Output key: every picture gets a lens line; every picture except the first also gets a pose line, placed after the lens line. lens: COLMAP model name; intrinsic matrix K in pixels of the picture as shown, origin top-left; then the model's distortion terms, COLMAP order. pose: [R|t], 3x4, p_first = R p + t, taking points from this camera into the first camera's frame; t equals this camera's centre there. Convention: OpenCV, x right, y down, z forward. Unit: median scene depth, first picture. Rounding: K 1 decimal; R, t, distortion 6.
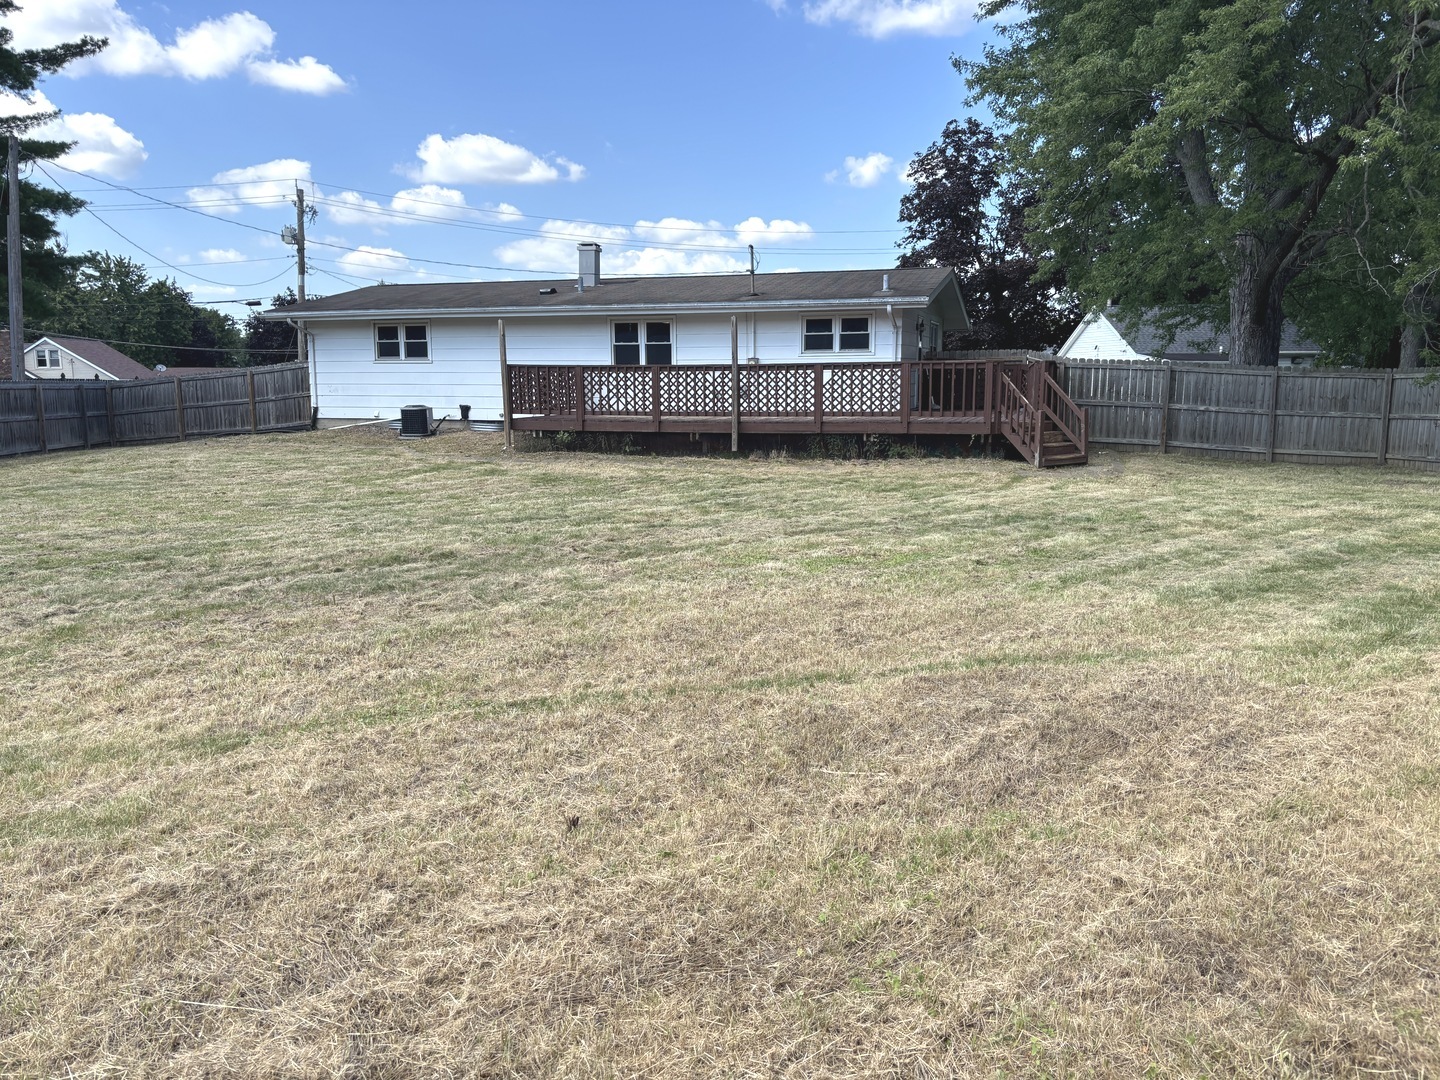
lens RADIAL K [[1090.5, 0, 721.6], [0, 1090.5, 540.8], [0, 0, 1]] dist [0.041282, -0.049901]
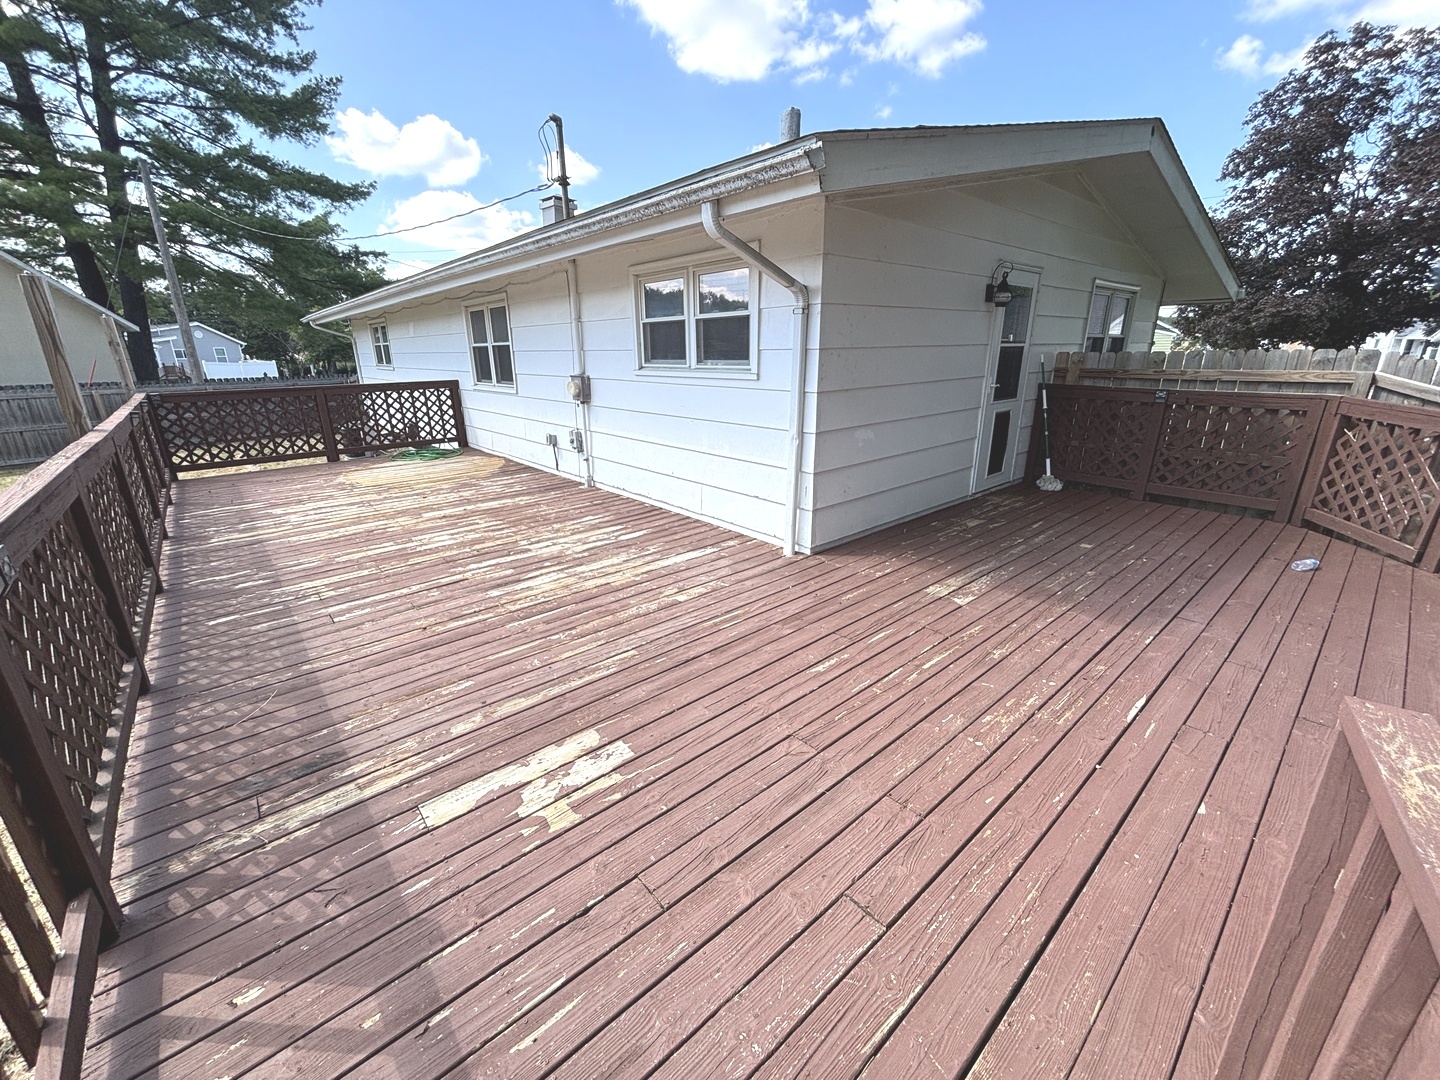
lens RADIAL K [[581.1, 0, 716.9], [0, 581.1, 535.5], [0, 0, 1]] dist [0.001759, 0.000268]
pose [[0.852263, 0.153940, -0.499950, 0.095174], [-0.069373, 0.980539, 0.183659, -0.064193], [0.518493, -0.121843, 0.846357, 0.344606]]
